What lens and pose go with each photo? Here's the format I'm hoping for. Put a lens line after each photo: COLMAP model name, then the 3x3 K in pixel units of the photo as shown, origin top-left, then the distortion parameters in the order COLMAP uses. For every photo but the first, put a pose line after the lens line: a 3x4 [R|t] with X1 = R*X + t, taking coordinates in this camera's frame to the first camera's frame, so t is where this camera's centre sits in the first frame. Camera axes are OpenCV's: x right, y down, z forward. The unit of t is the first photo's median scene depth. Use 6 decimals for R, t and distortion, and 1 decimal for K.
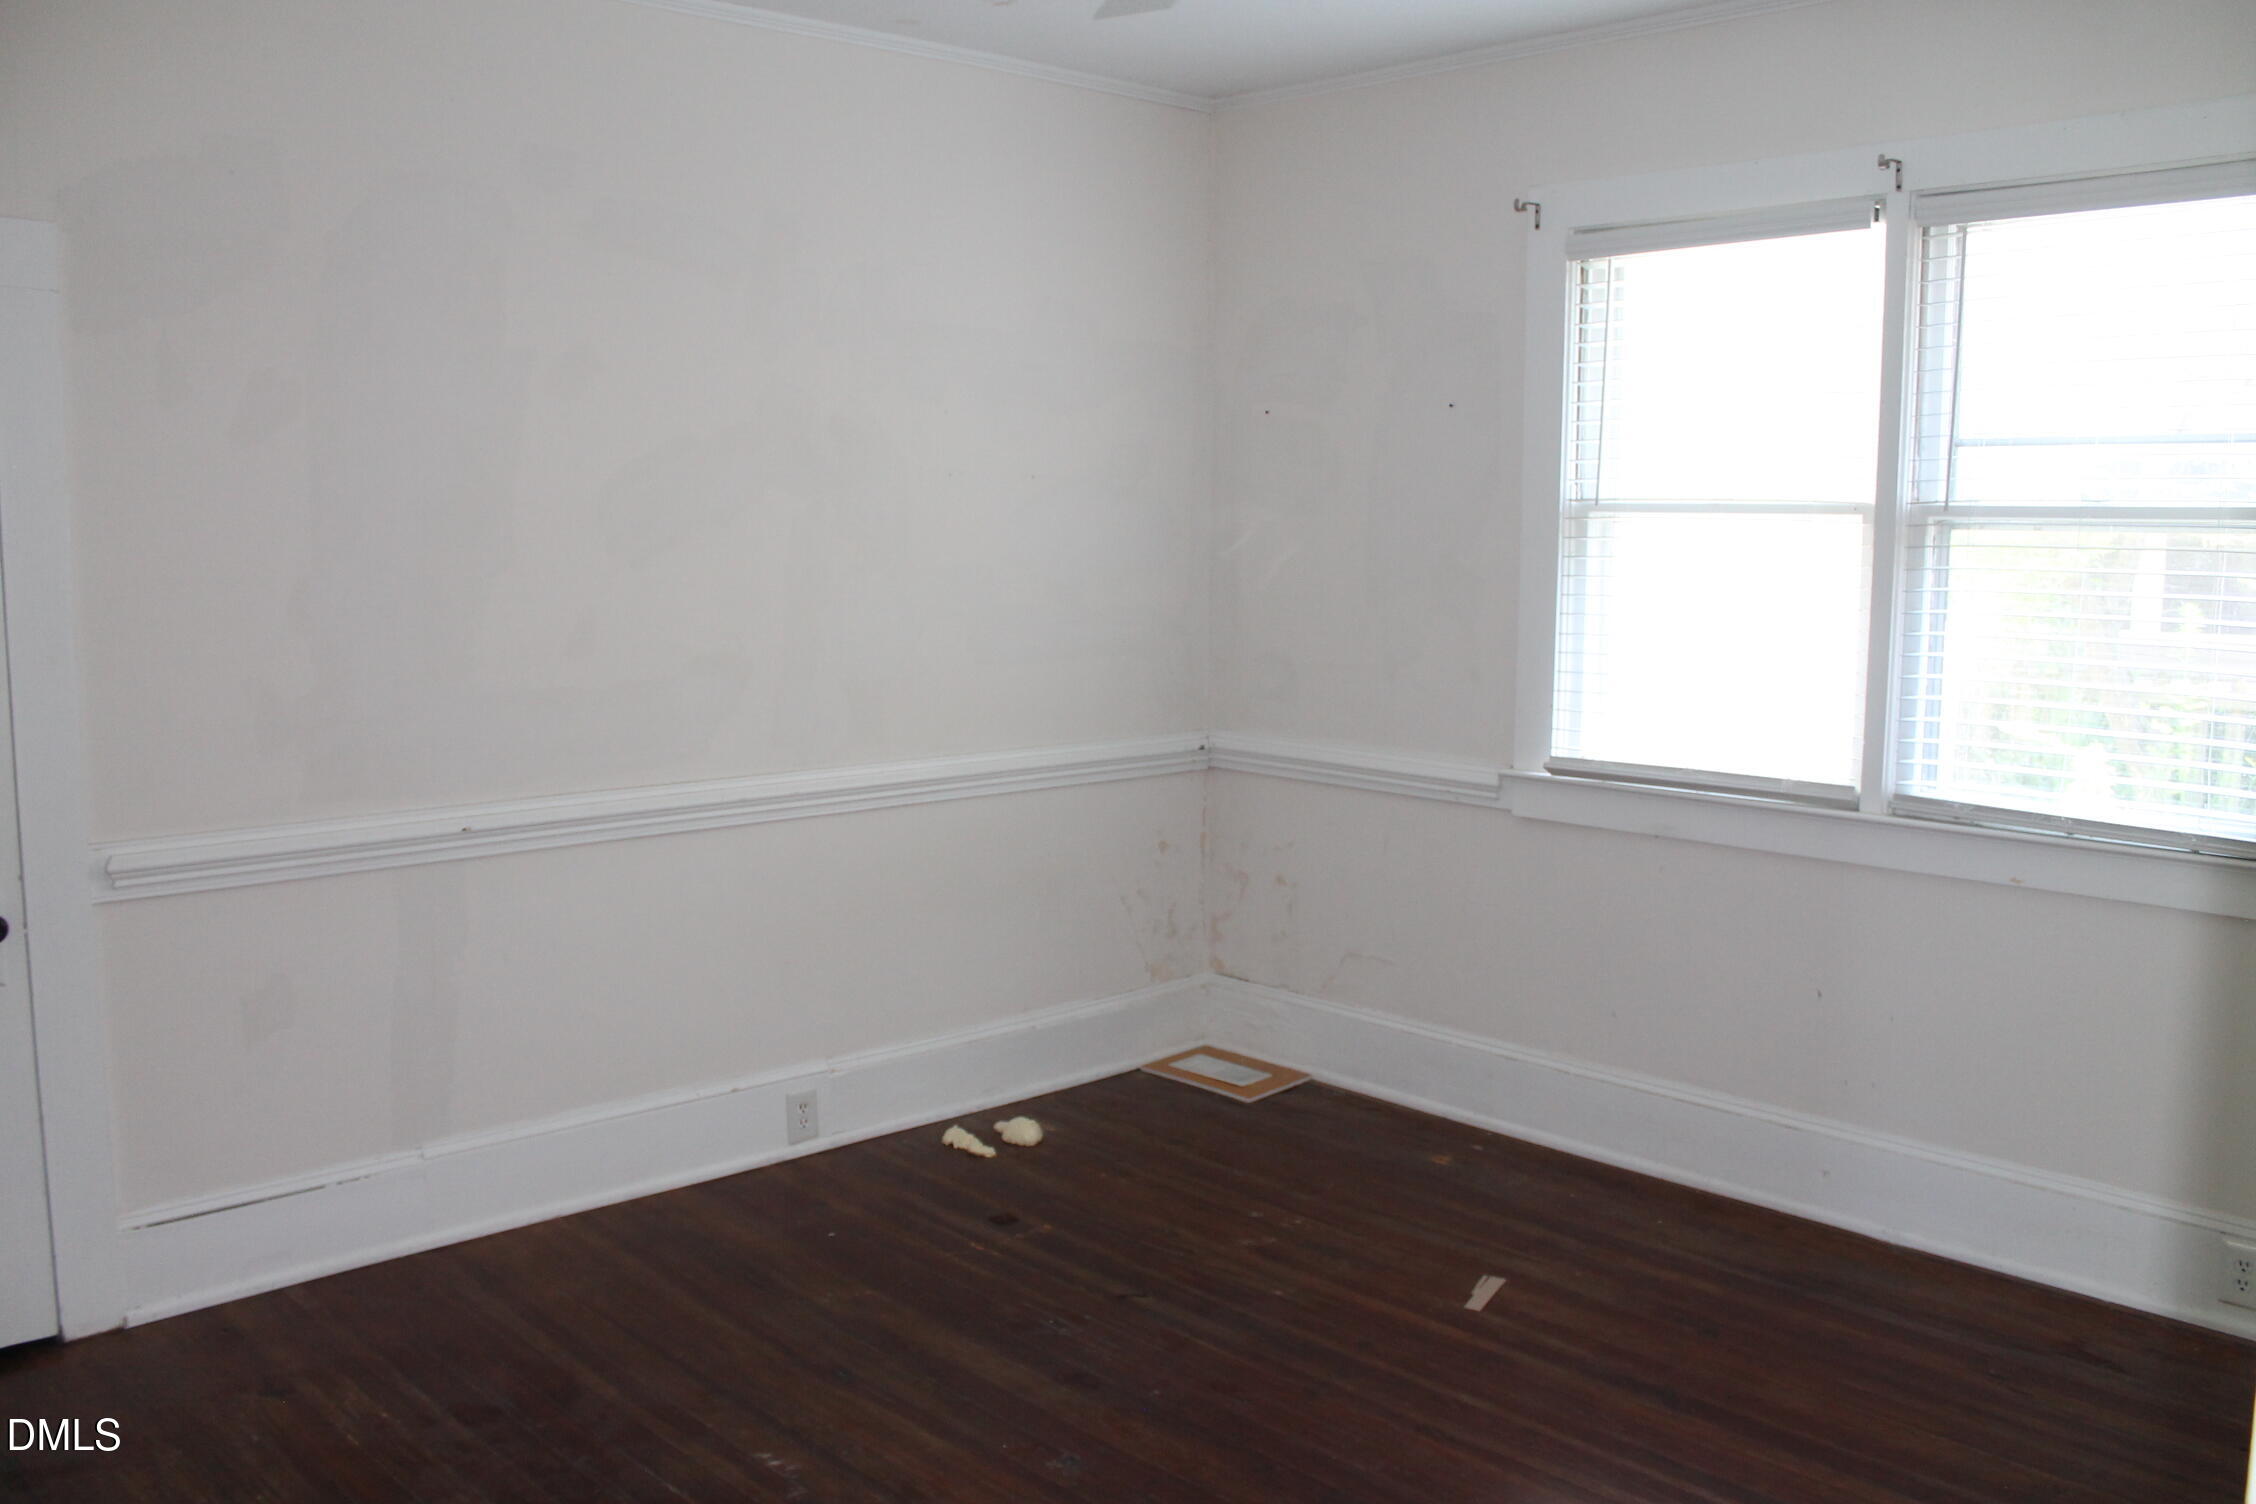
lens RADIAL K [[1875.5, 0, 1128.0], [0, 1875.5, 752.0], [0, 0, 1]] dist [-0.159468, 0.142105]
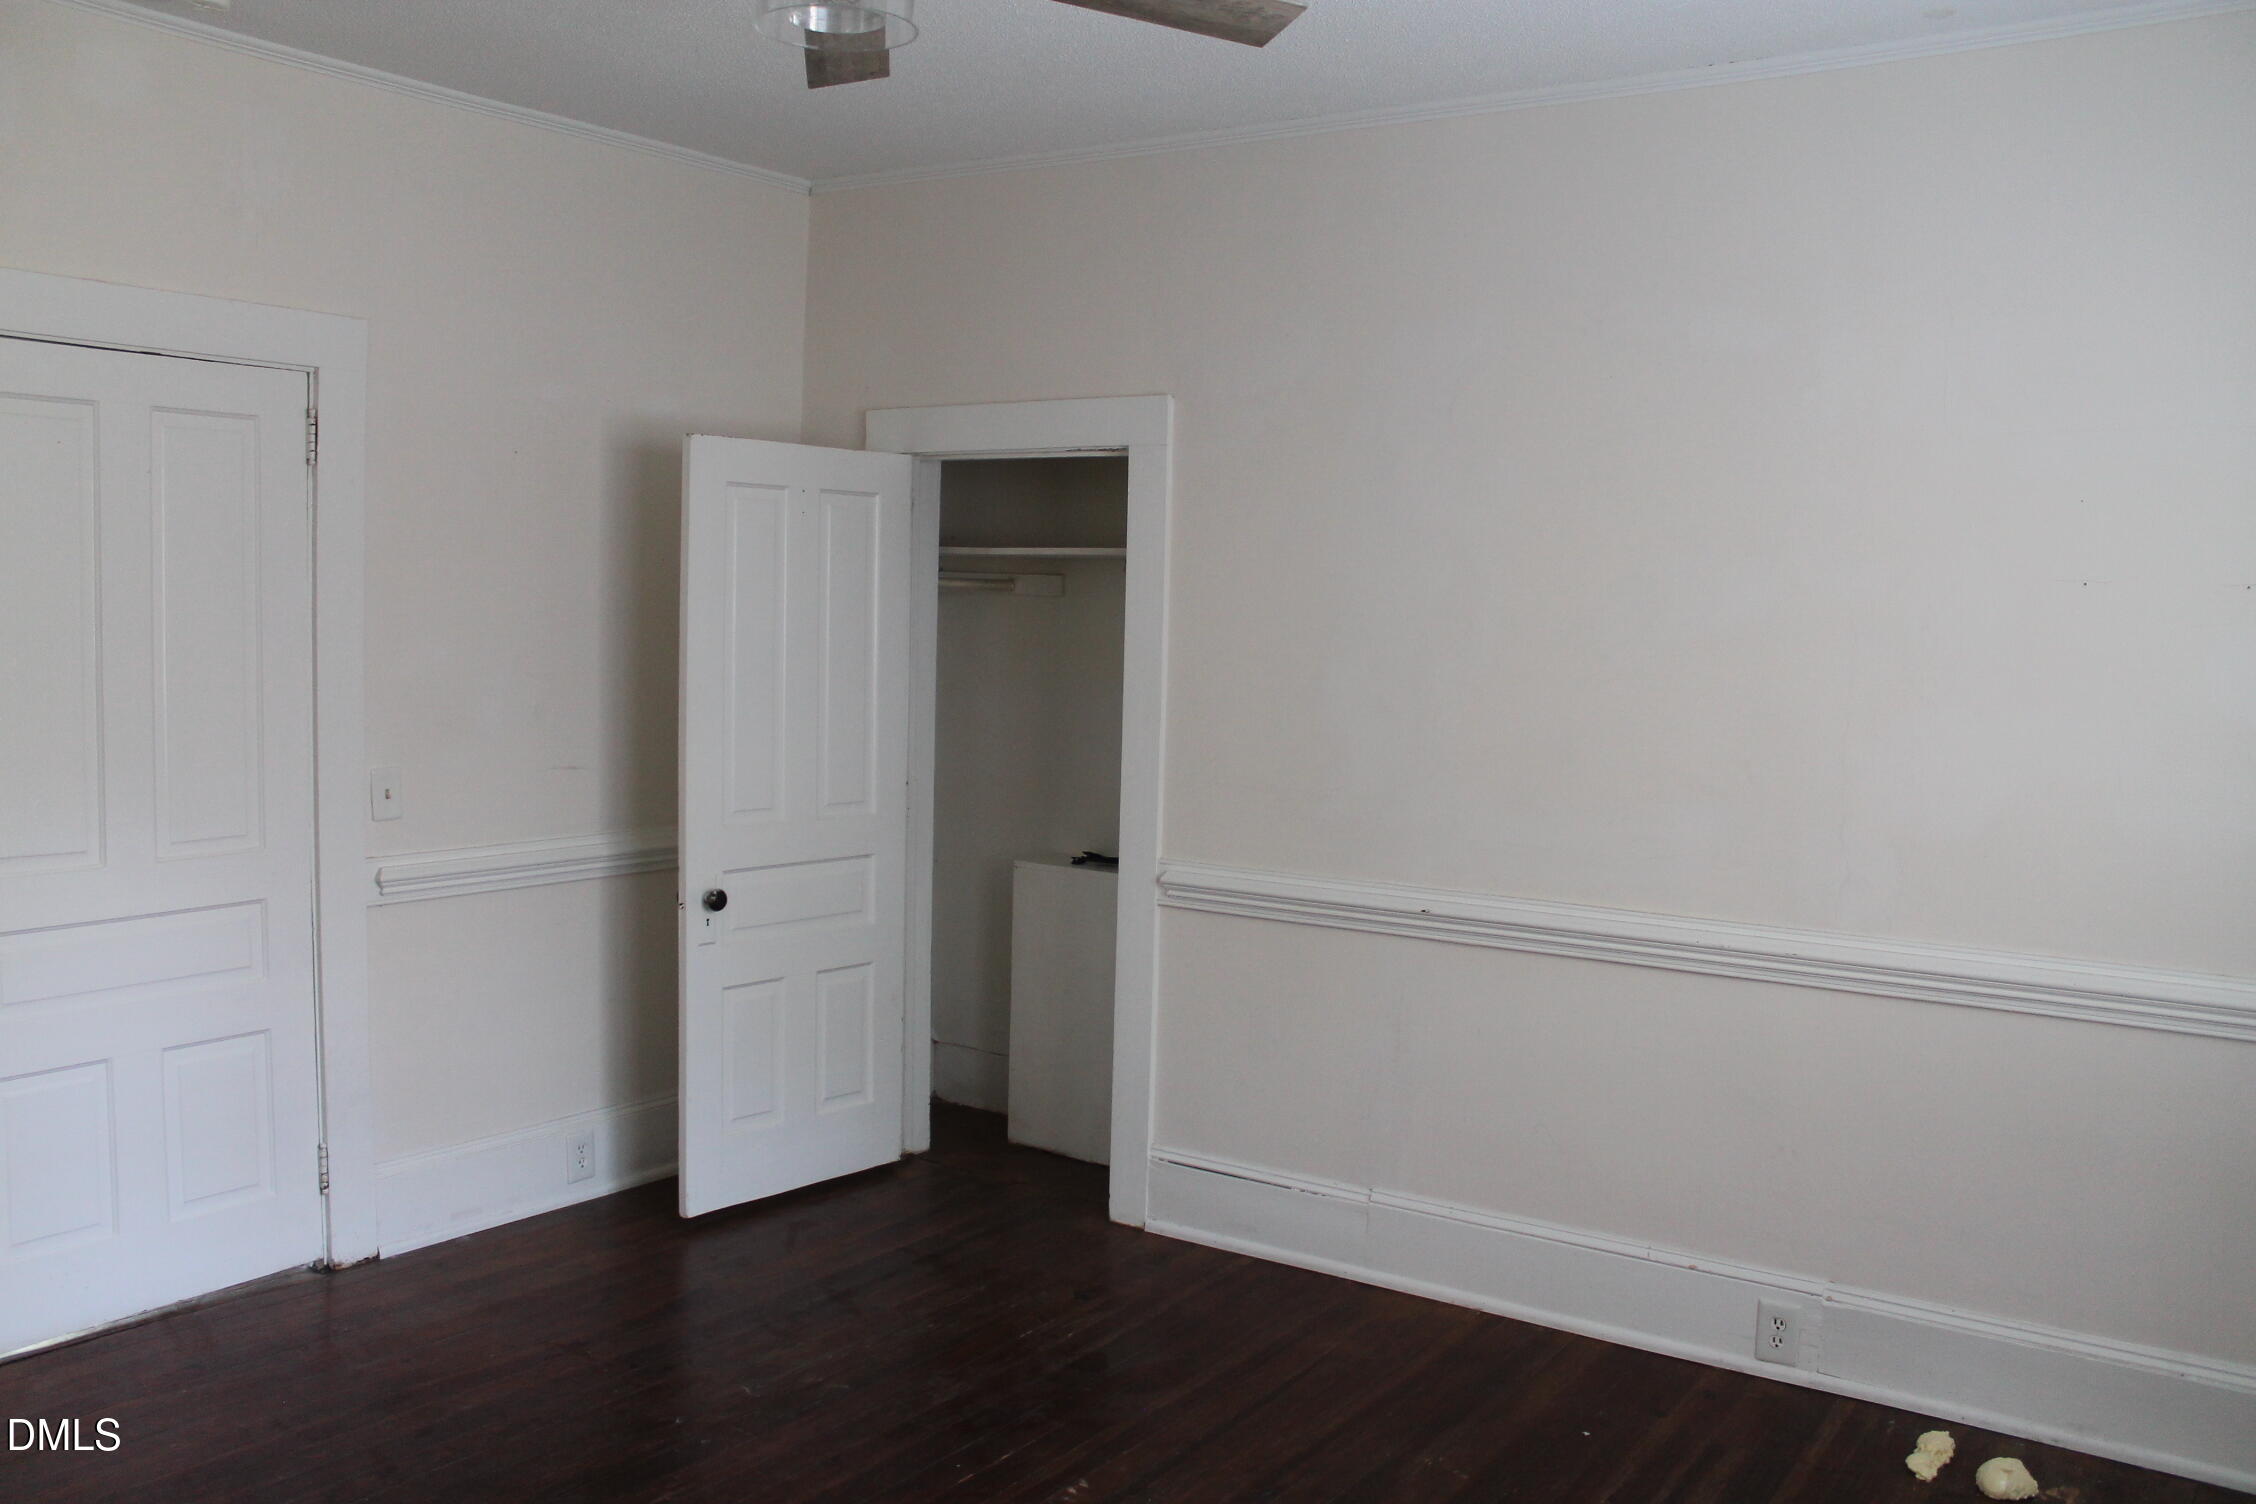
lens RADIAL K [[1875.5, 0, 1128.0], [0, 1875.5, 752.0], [0, 0, 1]] dist [-0.159468, 0.142105]
pose [[0.206963, 0.073395, -0.975592, 0.646301], [-0.141077, 0.988999, 0.044475, -0.072296], [0.968124, 0.128429, 0.215040, 0.576279]]
